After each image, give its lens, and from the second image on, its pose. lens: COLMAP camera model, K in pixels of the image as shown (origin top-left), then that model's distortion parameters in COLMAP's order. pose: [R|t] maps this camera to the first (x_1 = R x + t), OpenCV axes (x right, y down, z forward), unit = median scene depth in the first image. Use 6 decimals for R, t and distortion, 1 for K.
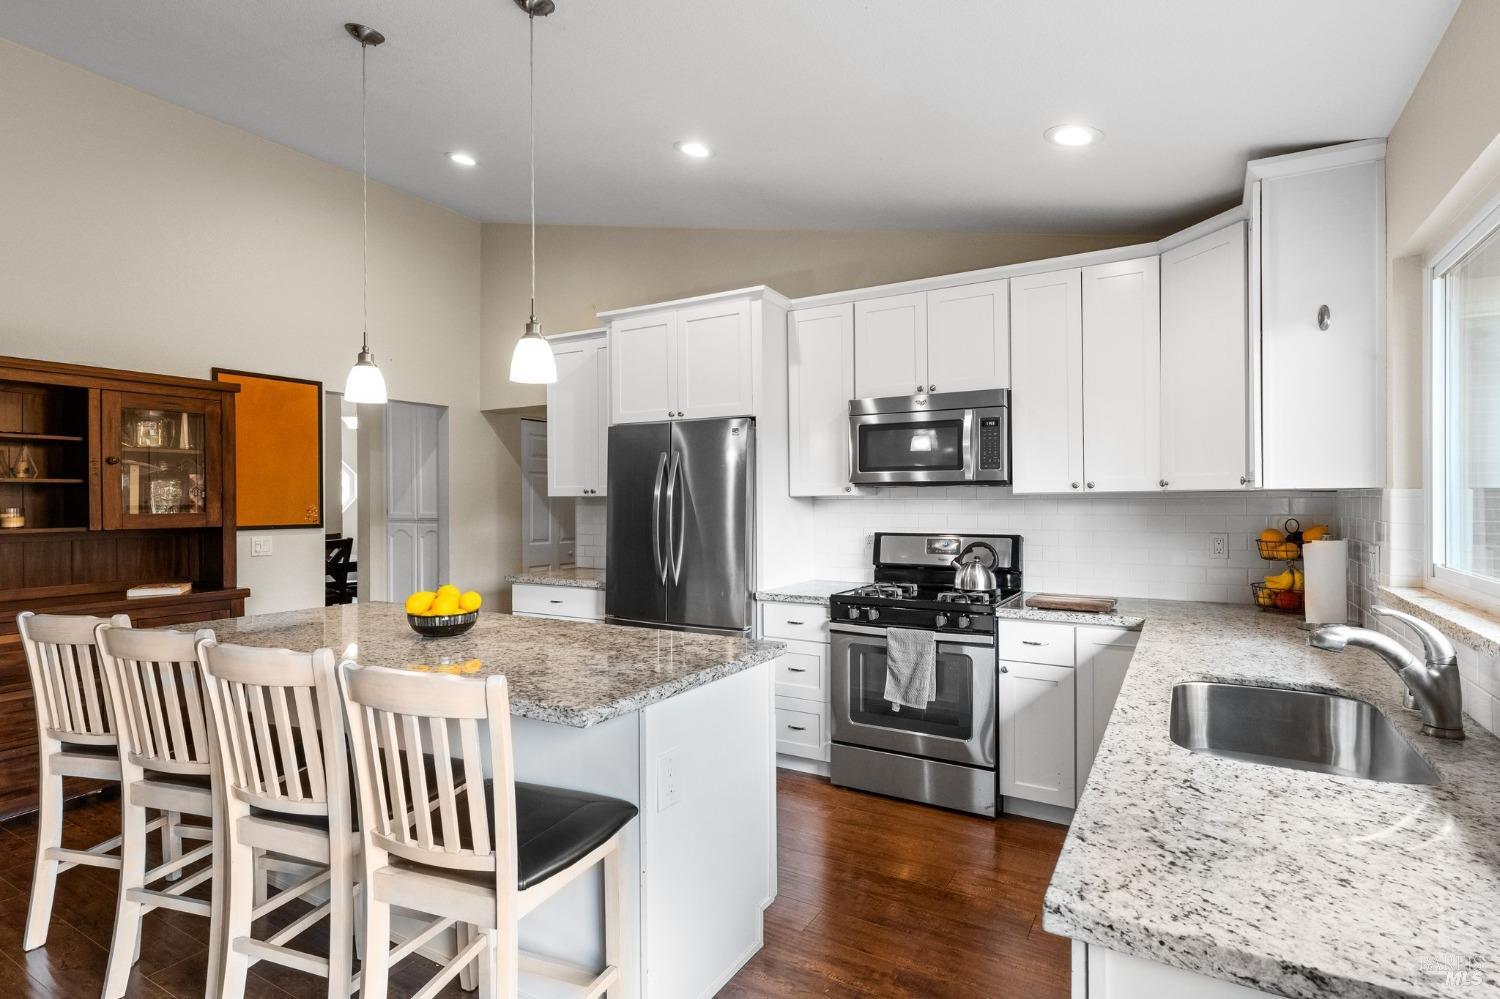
lens RADIAL K [[764.7, 0, 789.4], [0, 764.7, 500.2], [0, 0, 1]] dist [-0.006290, -0.000618]
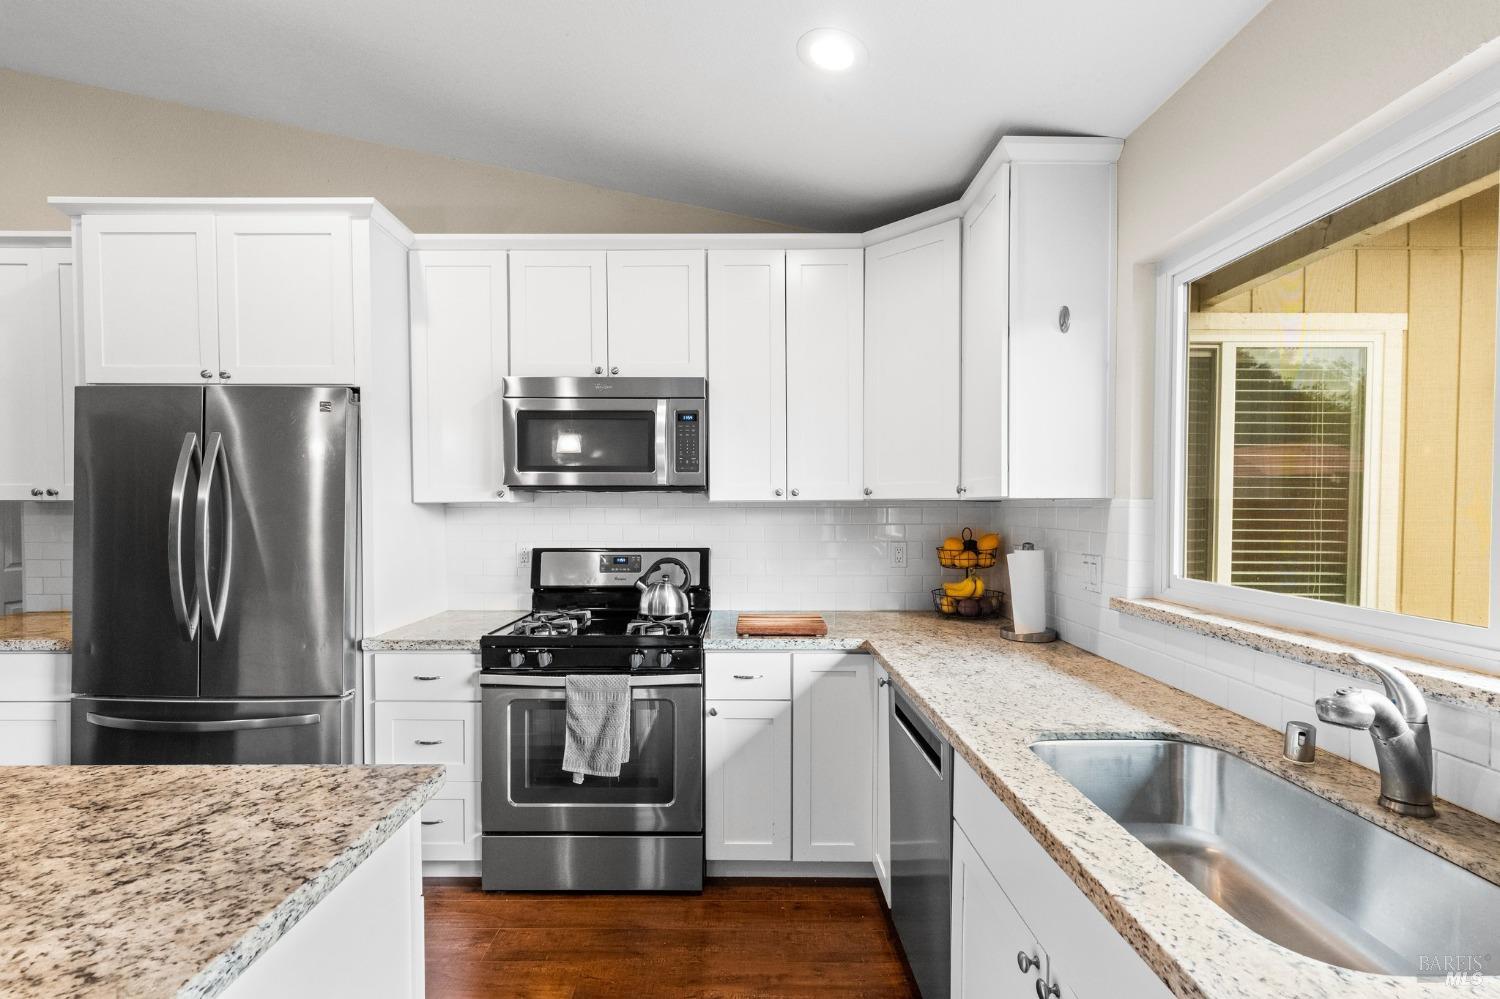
lens RADIAL K [[651.3, 0, 752.0], [0, 651.3, 517.7], [0, 0, 1]] dist [-0.002083, 0.000243]
pose [[0.868866, -0.004154, 0.495030, -0.029877], [-0.003814, 0.999879, 0.015085, -0.001187], [-0.495032, -0.014995, 0.868745, 0.329027]]
